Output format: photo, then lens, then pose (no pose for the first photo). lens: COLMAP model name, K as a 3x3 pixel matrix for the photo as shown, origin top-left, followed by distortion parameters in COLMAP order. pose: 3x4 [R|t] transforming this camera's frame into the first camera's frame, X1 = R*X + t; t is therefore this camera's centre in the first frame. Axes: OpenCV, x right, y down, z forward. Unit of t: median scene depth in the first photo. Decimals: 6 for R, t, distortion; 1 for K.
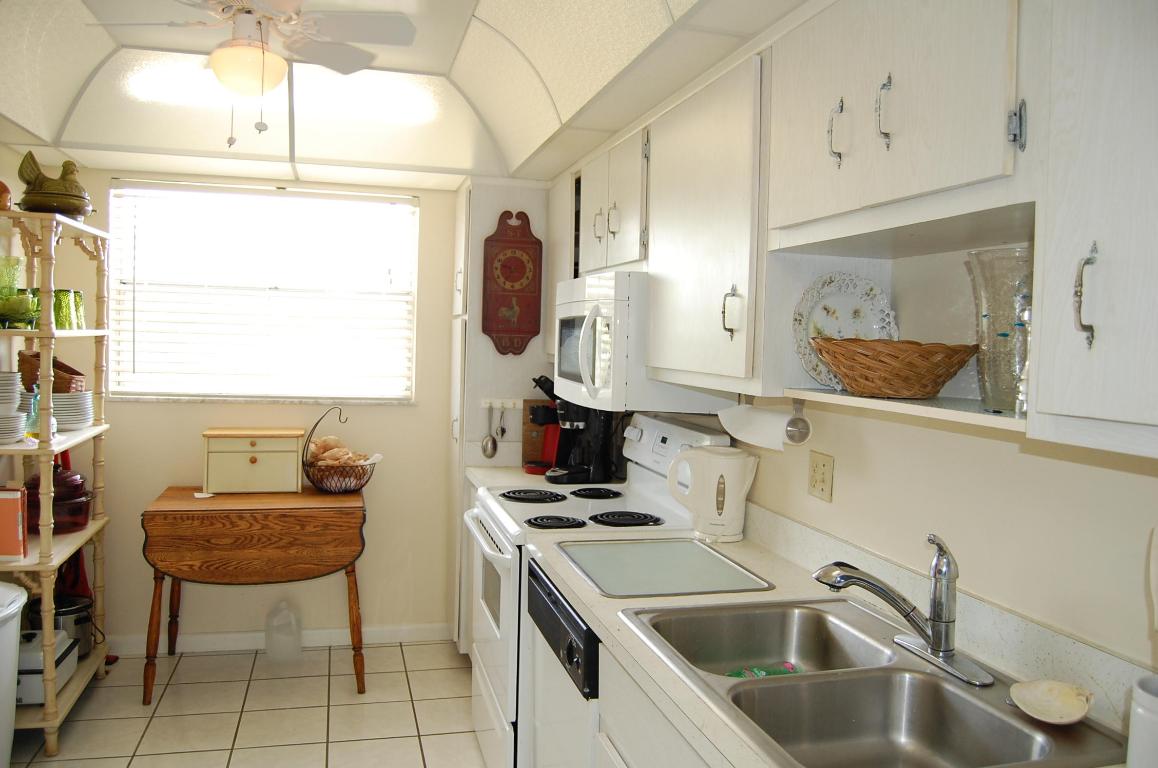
lens RADIAL K [[908.1, 0, 590.5], [0, 908.1, 386.6], [0, 0, 1]] dist [-0.094375, 0.037554]
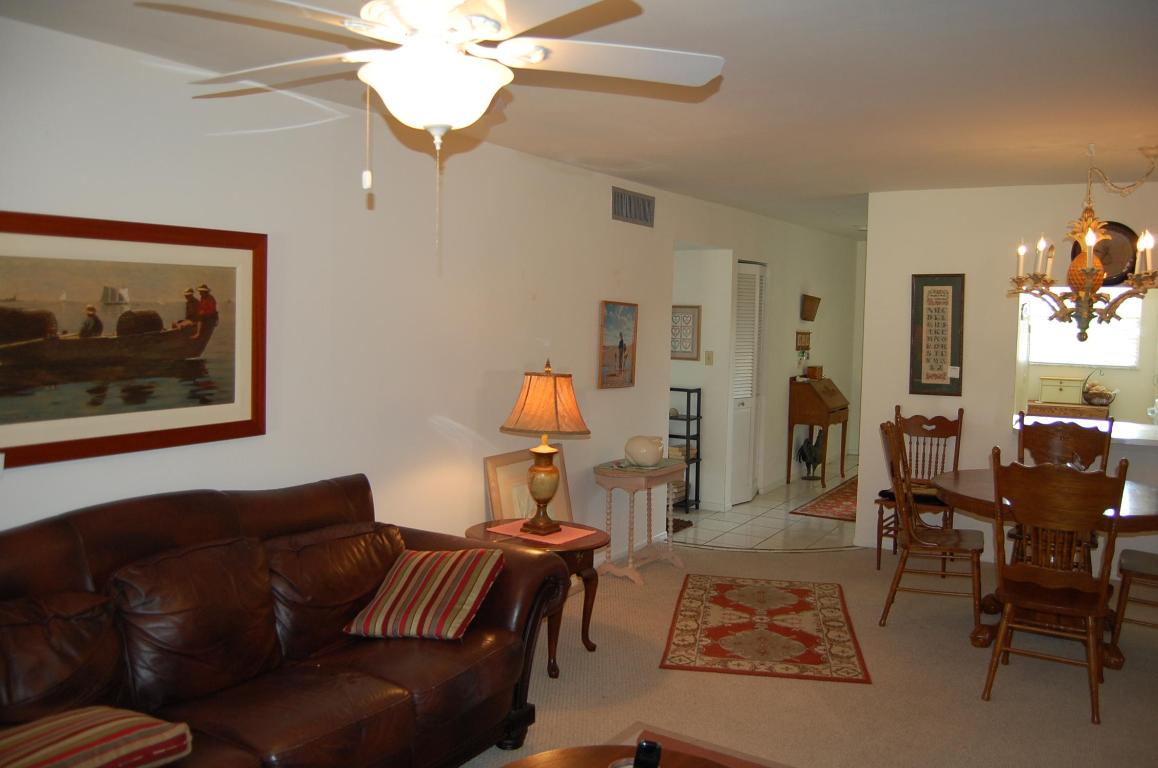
lens RADIAL K [[908.1, 0, 590.5], [0, 908.1, 386.6], [0, 0, 1]] dist [-0.094375, 0.037554]
pose [[0.679712, 0.040490, -0.732360, 0.549740], [-0.036117, 0.999112, 0.021717, 0.073984], [0.732589, 0.011689, 0.680571, -1.670748]]
